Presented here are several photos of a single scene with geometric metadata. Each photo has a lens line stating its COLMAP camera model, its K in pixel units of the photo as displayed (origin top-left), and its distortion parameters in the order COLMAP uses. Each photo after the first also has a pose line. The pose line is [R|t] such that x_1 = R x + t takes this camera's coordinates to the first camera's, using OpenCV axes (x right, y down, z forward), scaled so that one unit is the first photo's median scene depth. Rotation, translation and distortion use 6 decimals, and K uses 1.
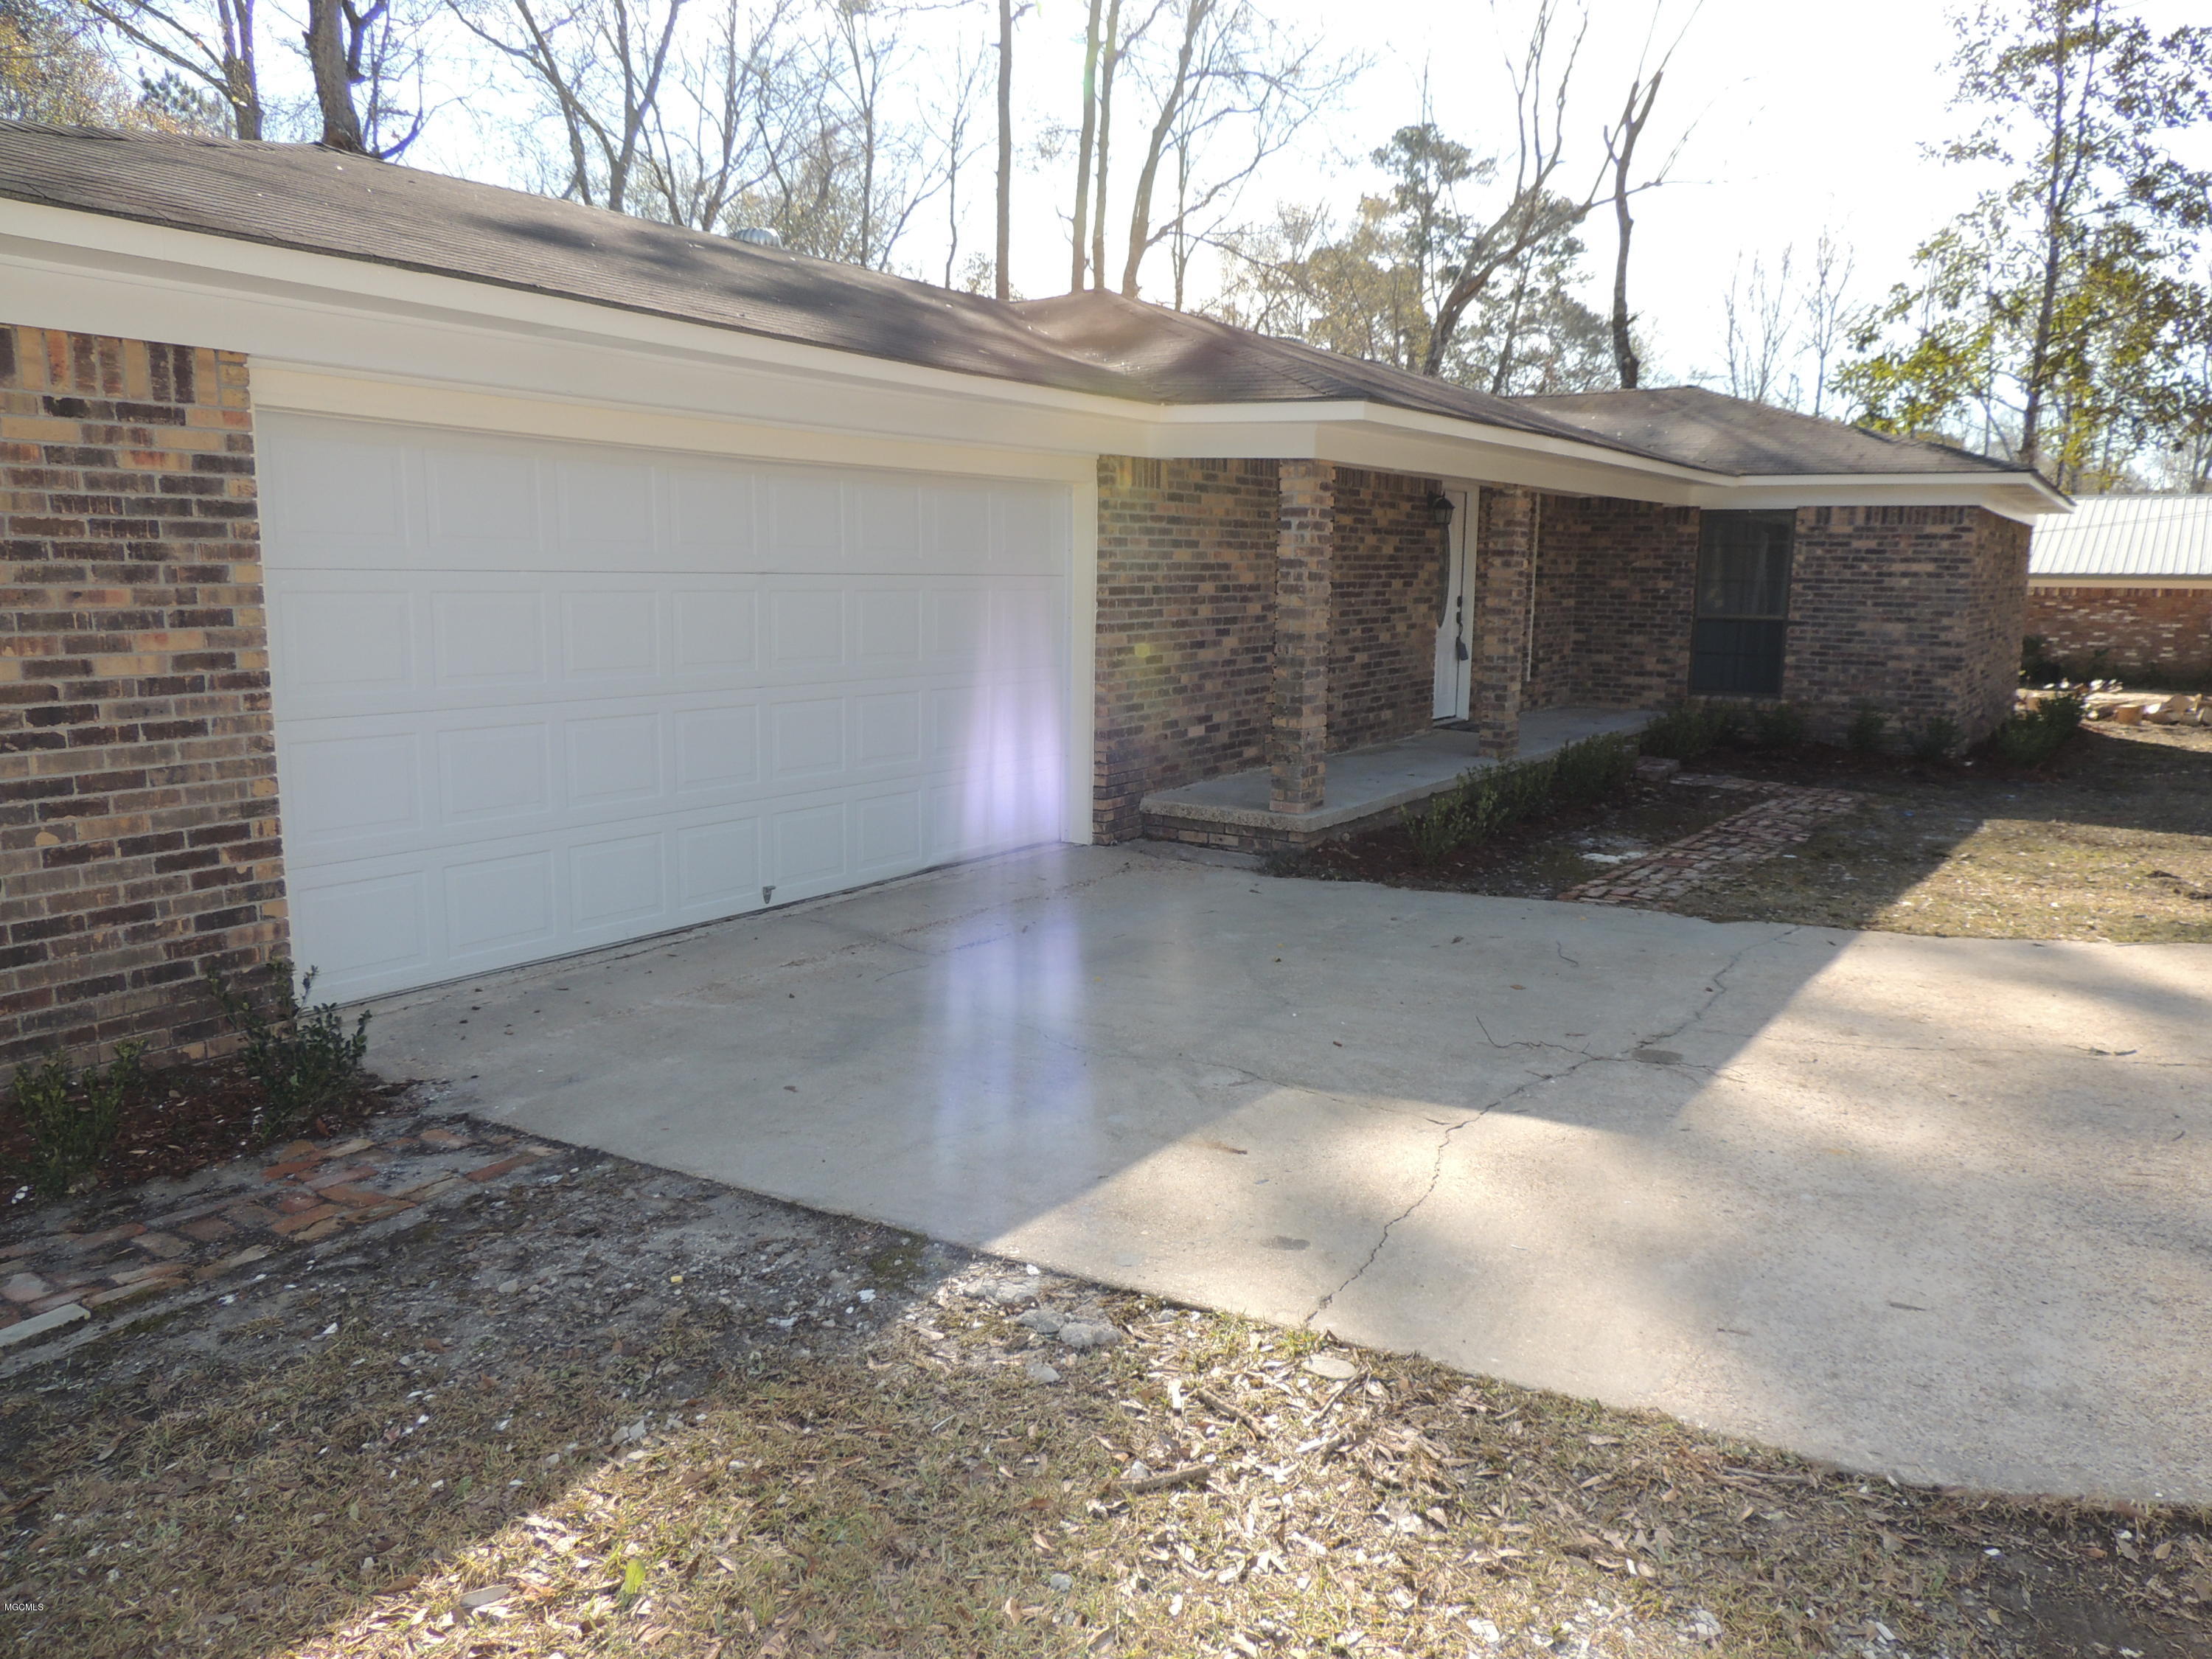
lens RADIAL K [[1546.5, 0, 1076.2], [0, 1546.5, 840.6], [0, 0, 1]] dist [-0.021685, 0.004190]
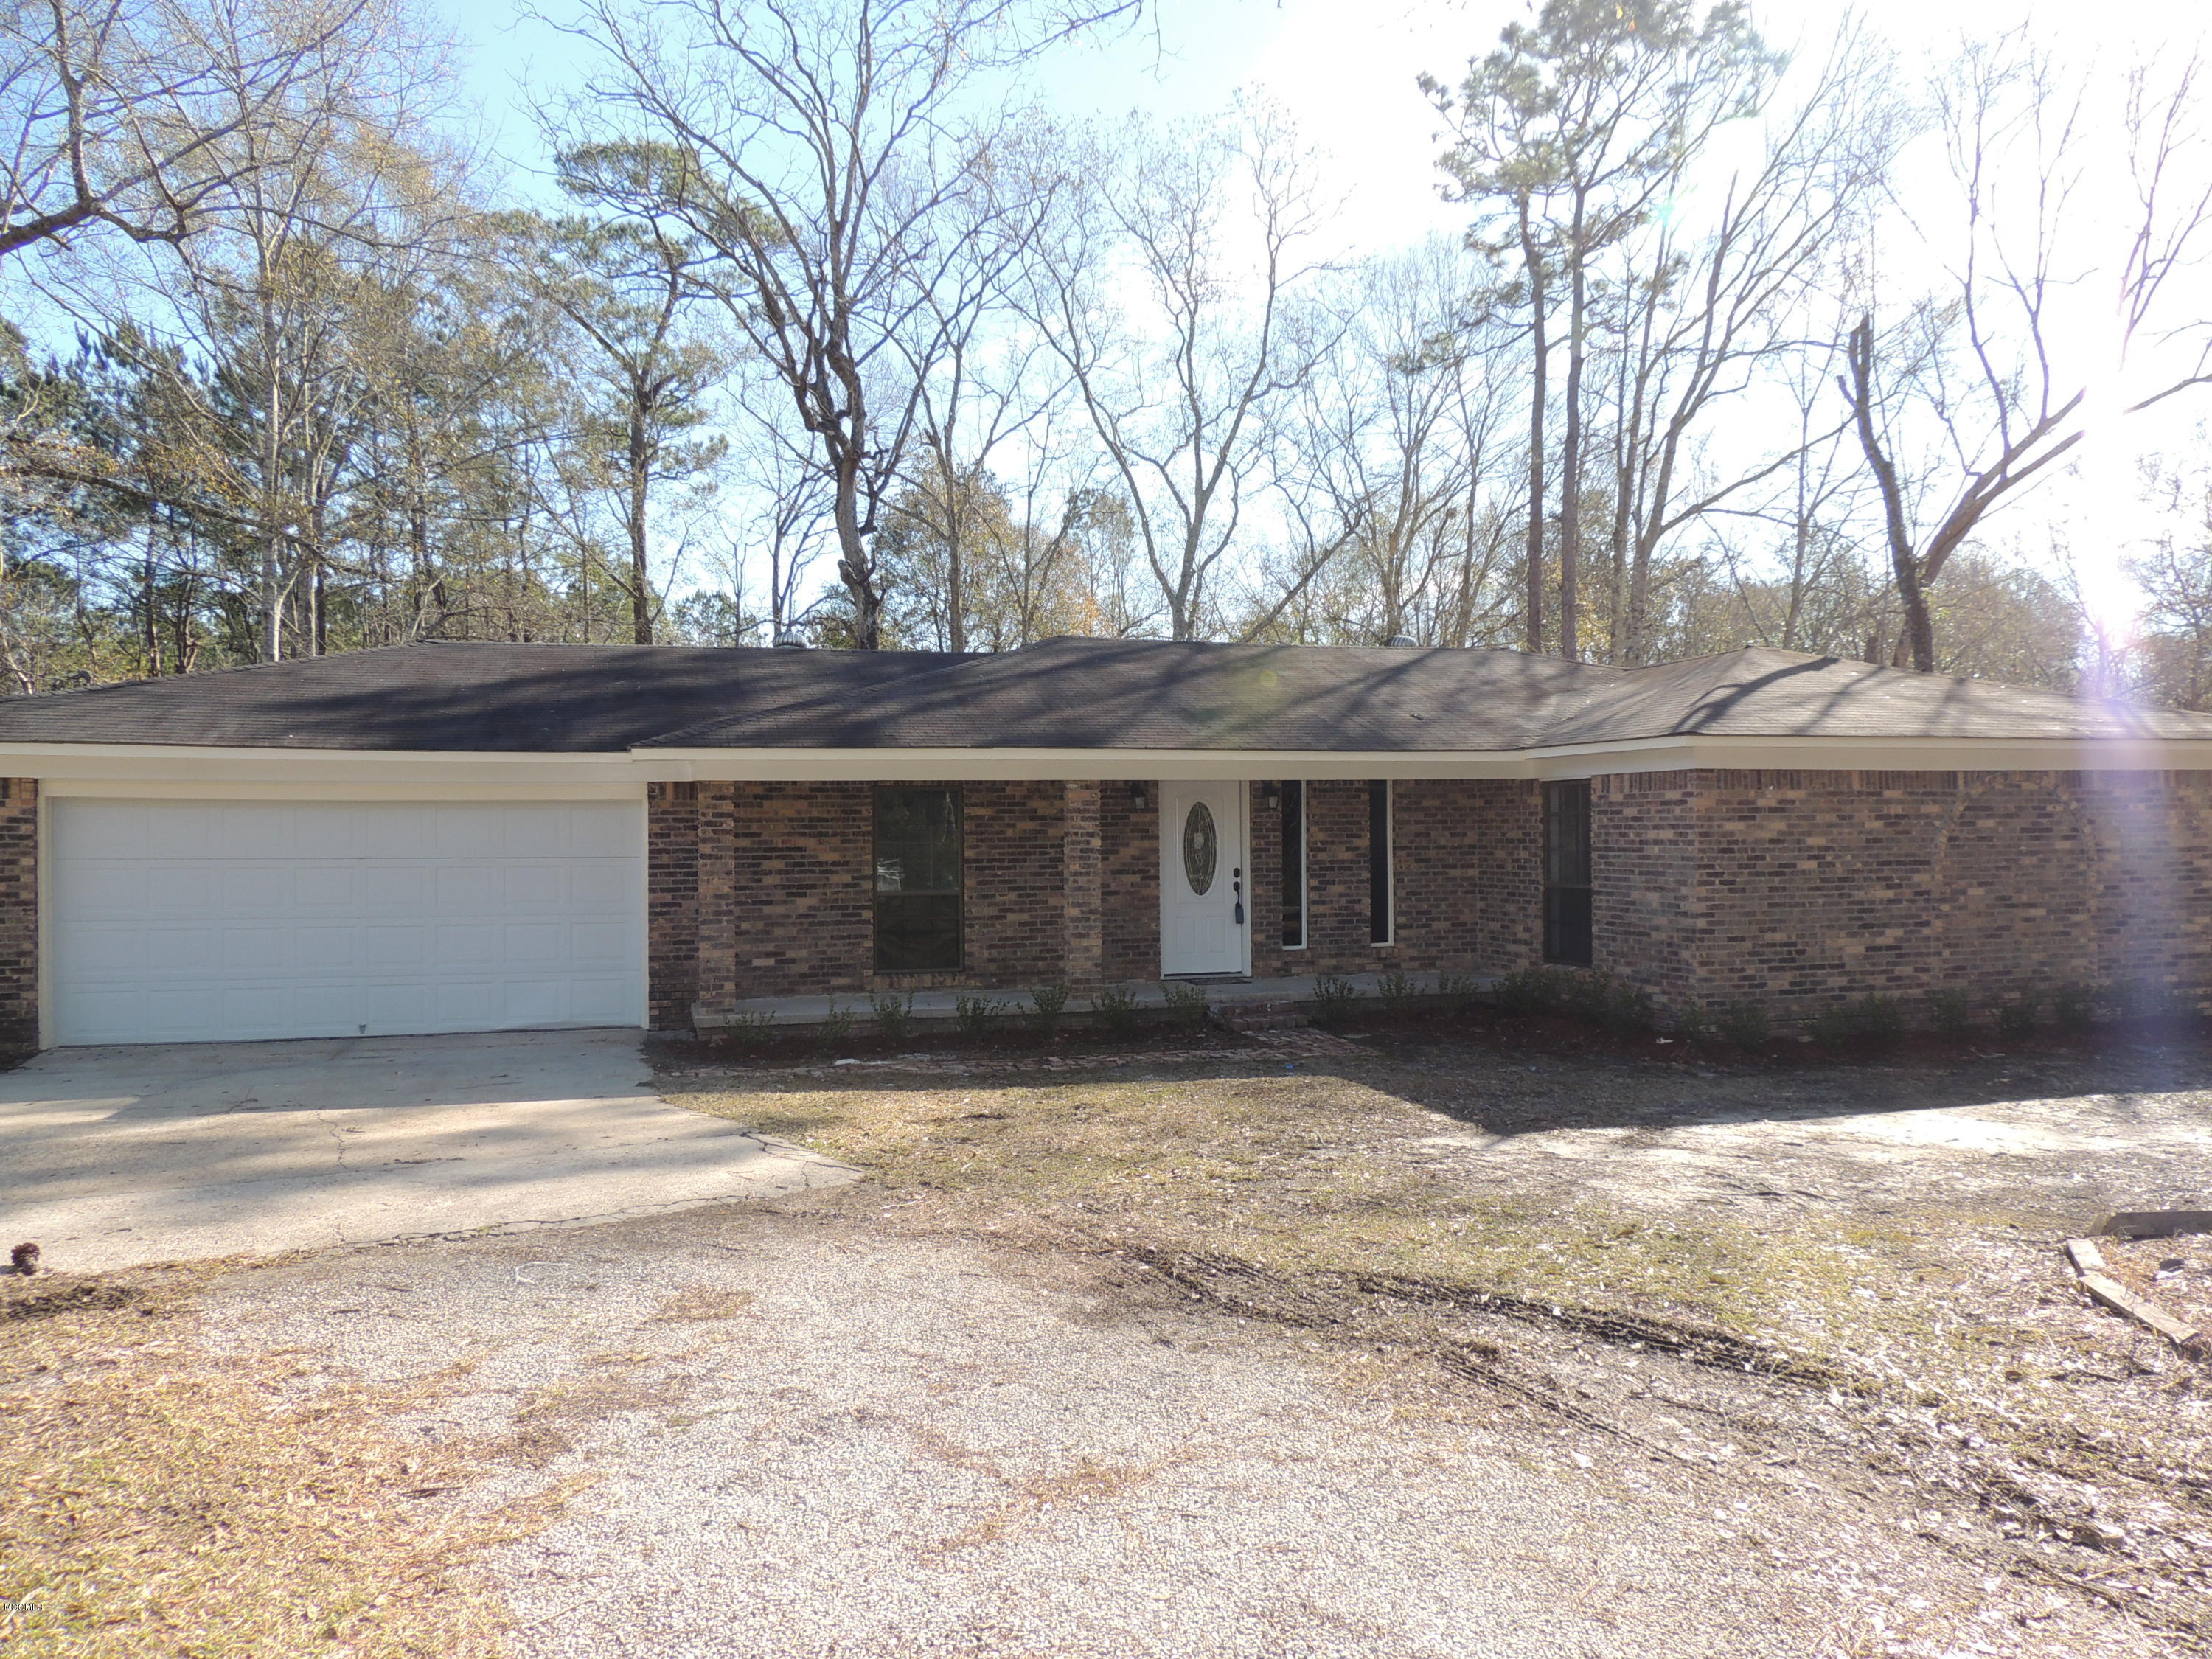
lens RADIAL K [[1562.3, 0, 1113.5], [0, 1562.3, 829.0], [0, 0, 1]] dist [-0.019241, -0.001607]
pose [[0.785254, -0.020289, -0.618841, 2.577953], [-0.092251, 0.984474, -0.149335, -0.010318], [0.612263, 0.174354, 0.771190, 0.101167]]
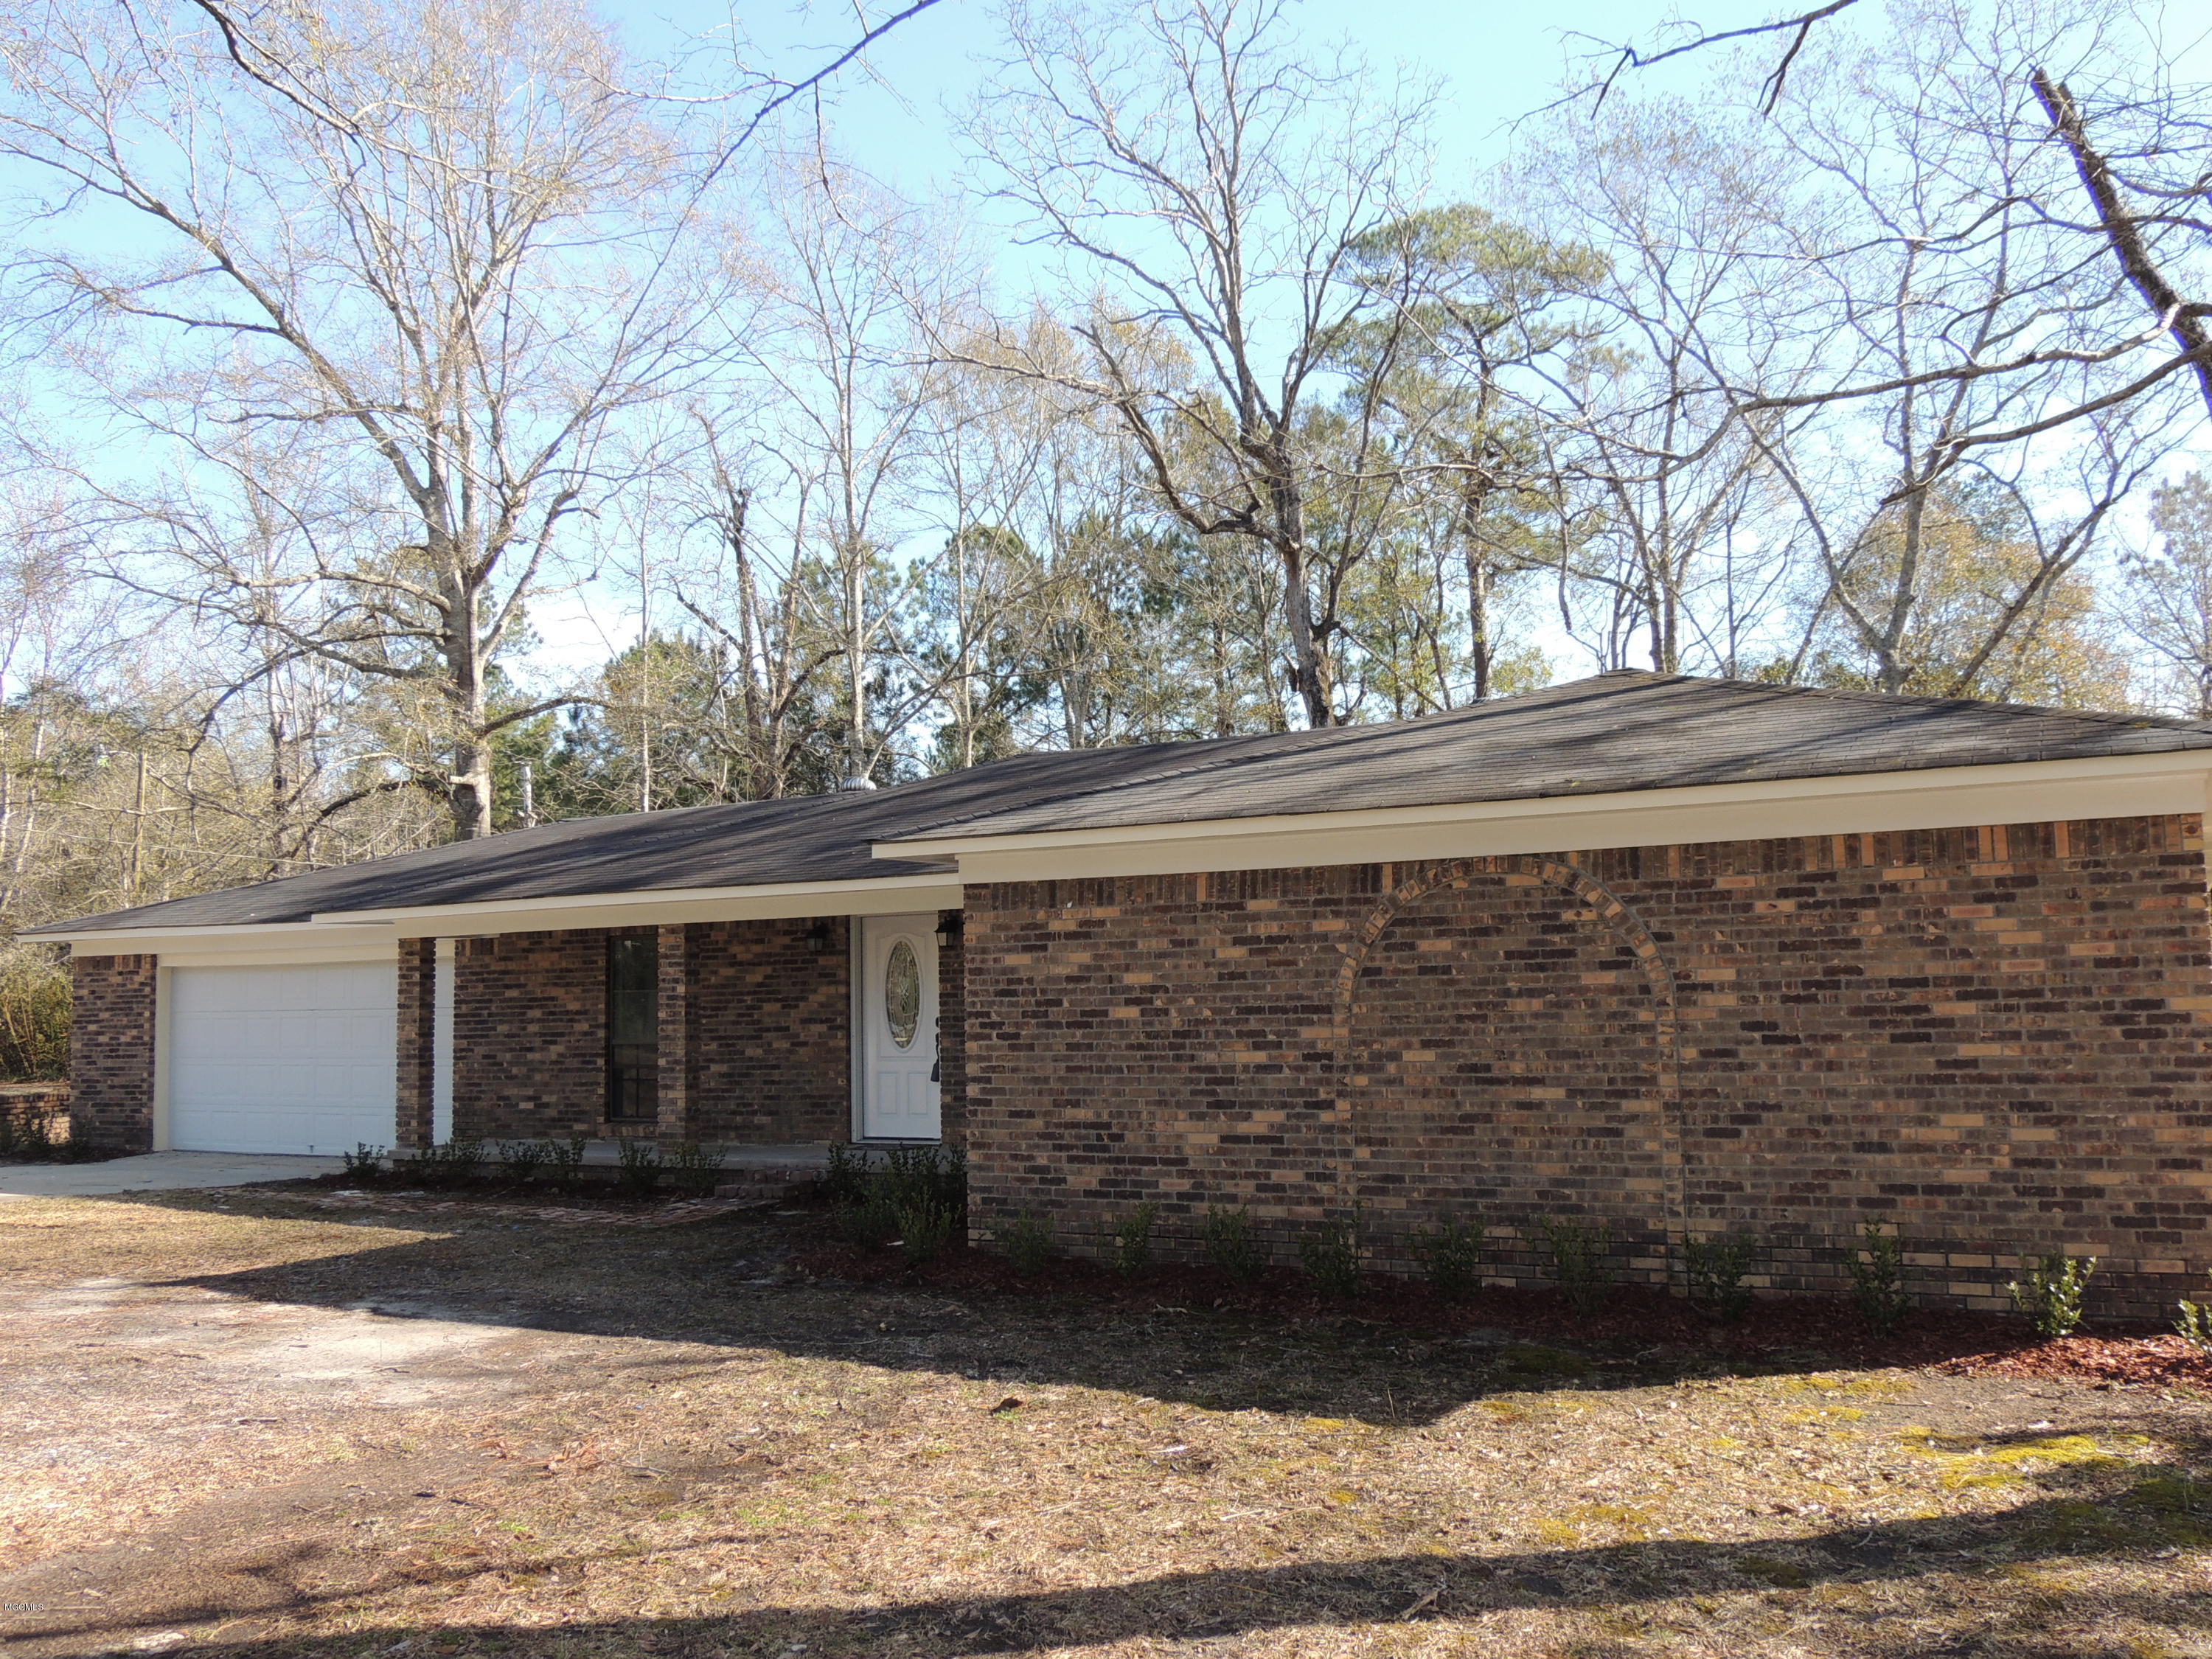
lens RADIAL K [[1890.4, 0, 1106.0], [0, 1890.4, 829.5], [0, 0, 1]] dist [-0.023540, -0.003486]
pose [[0.112663, -0.105052, -0.988064, 4.216245], [-0.157403, 0.979953, -0.122137, -0.416828], [0.981087, 0.169284, 0.093869, 2.784785]]
